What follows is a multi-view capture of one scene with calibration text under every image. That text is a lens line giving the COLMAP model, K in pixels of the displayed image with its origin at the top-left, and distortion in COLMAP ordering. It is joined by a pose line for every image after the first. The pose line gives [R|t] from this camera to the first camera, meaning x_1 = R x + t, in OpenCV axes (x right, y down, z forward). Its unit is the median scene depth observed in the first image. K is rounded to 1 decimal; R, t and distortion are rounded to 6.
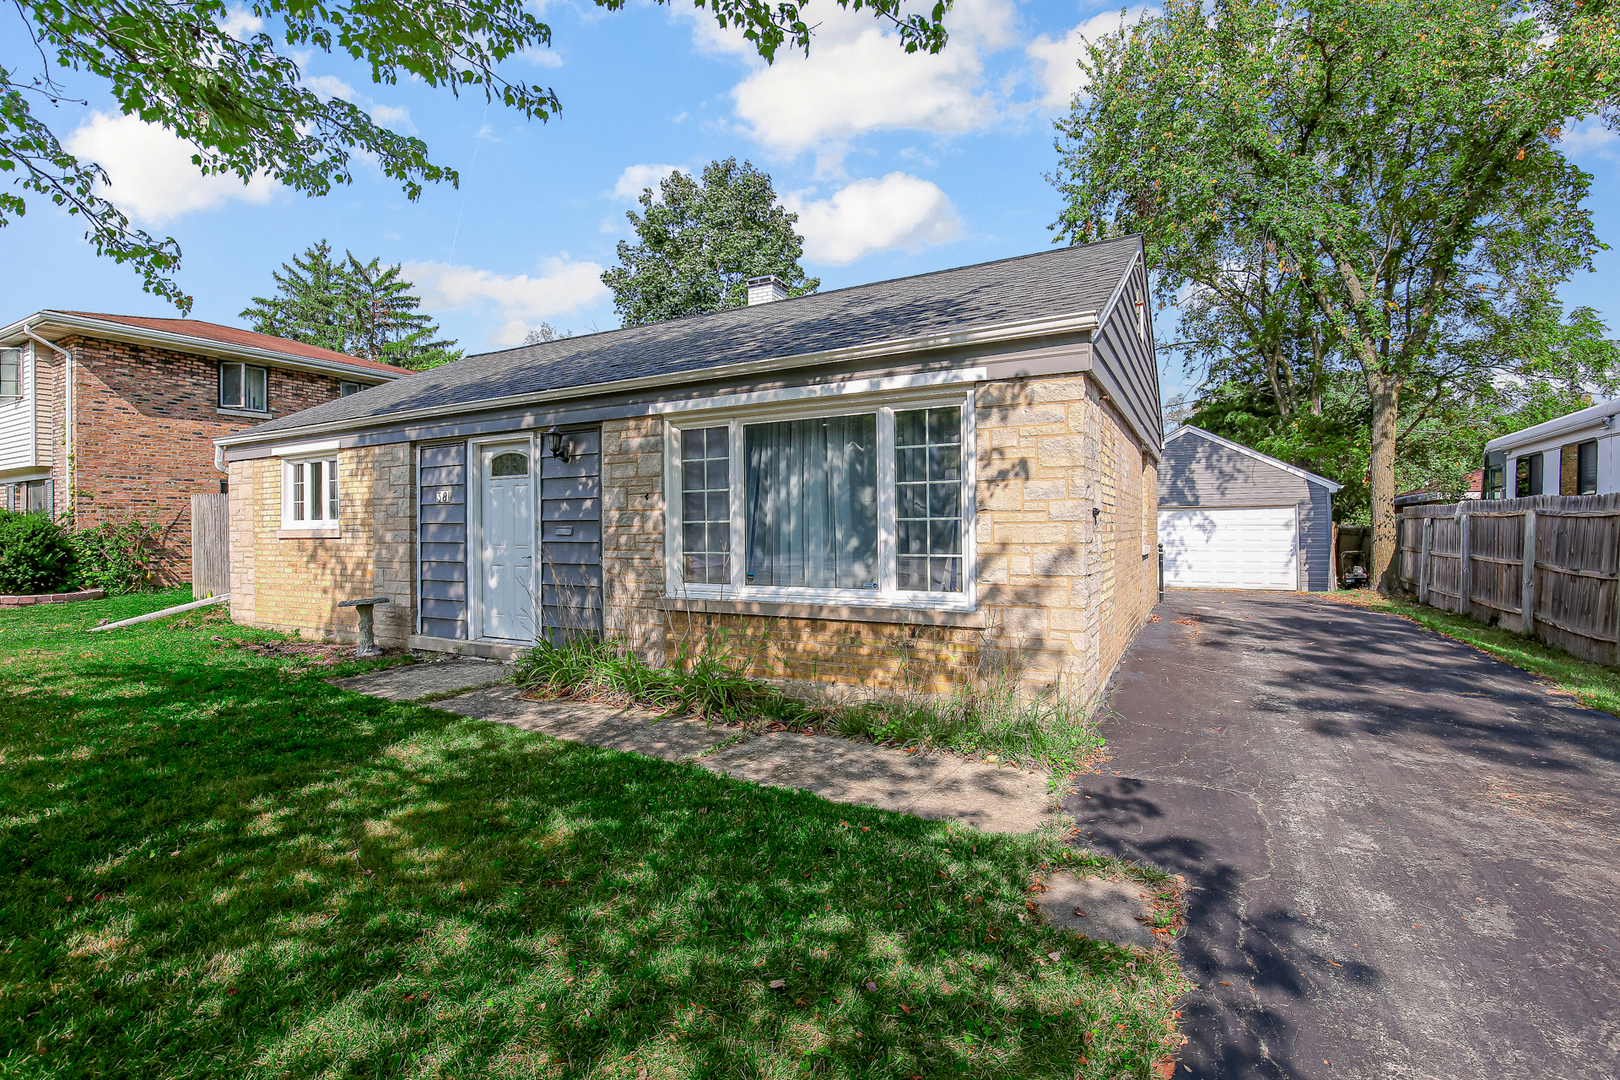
lens RADIAL K [[741.9, 0, 810.0], [0, 741.9, 540.0], [0, 0, 1]] dist [-0.040554, 0.008444]
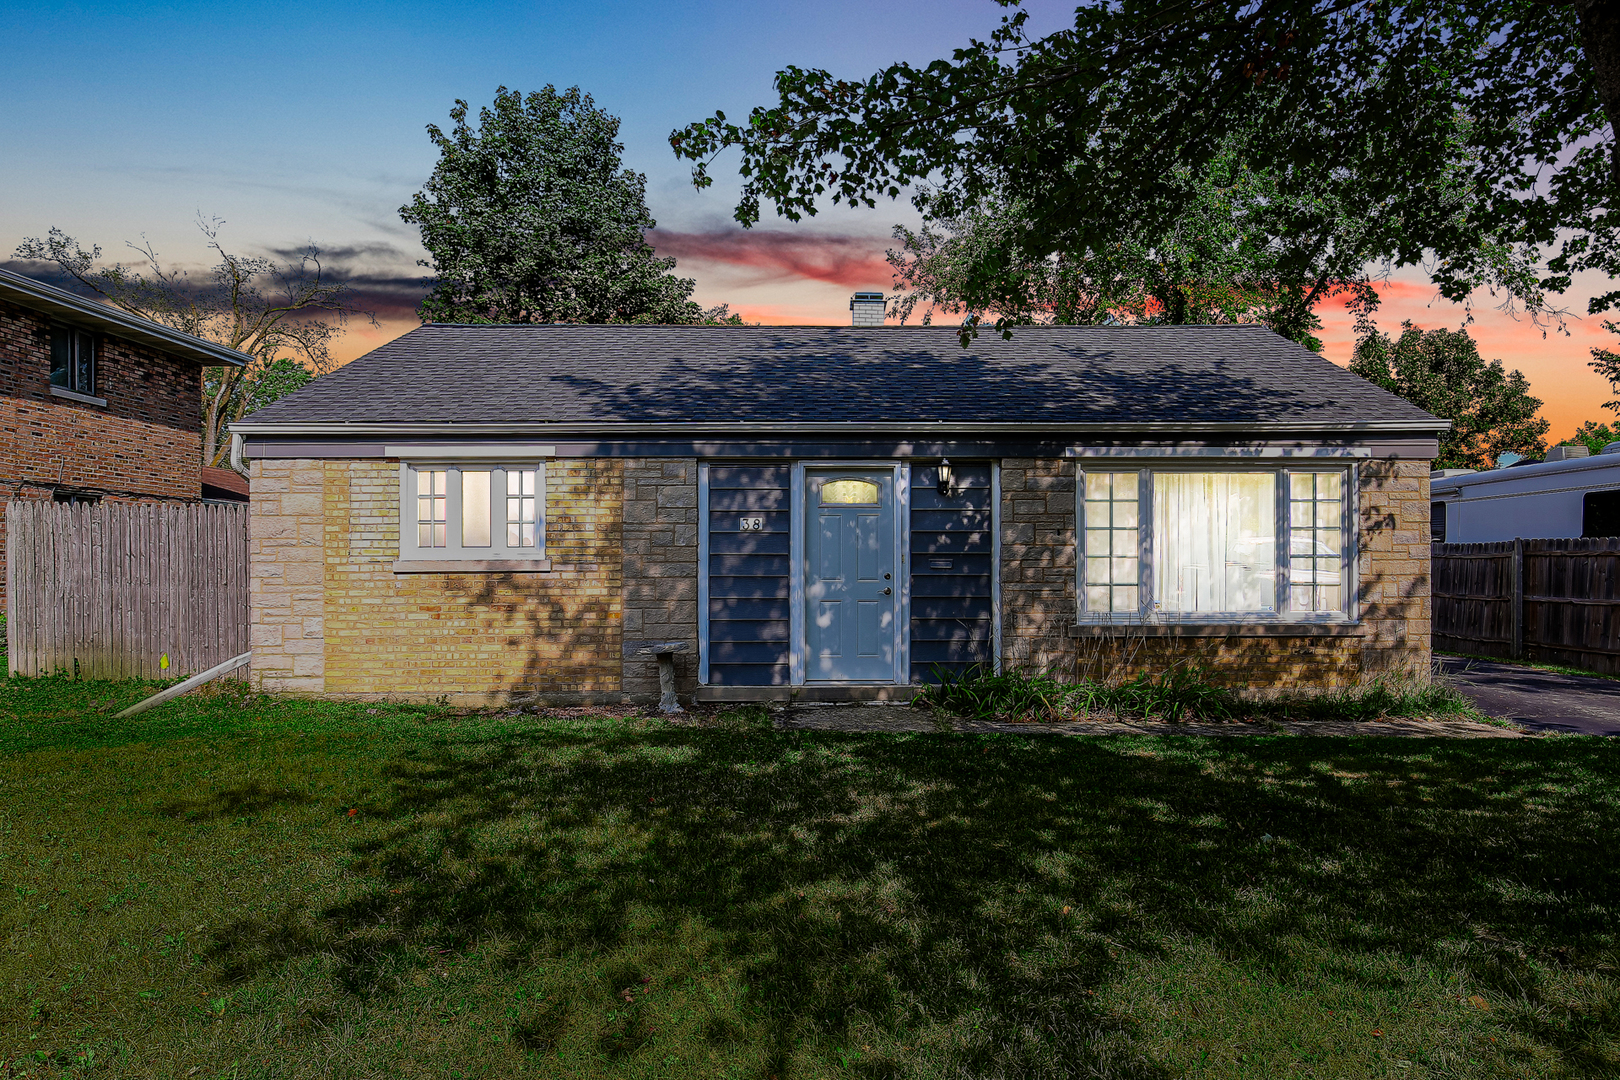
lens RADIAL K [[991.9, 0, 811.7], [0, 991.9, 570.1], [0, 0, 1]] dist [-0.034605, -0.000962]
pose [[0.868835, 0.001564, 0.495099, -1.247895], [0.003648, 0.999948, -0.009561, 0.008036], [-0.495088, 0.010113, 0.868784, -0.066715]]
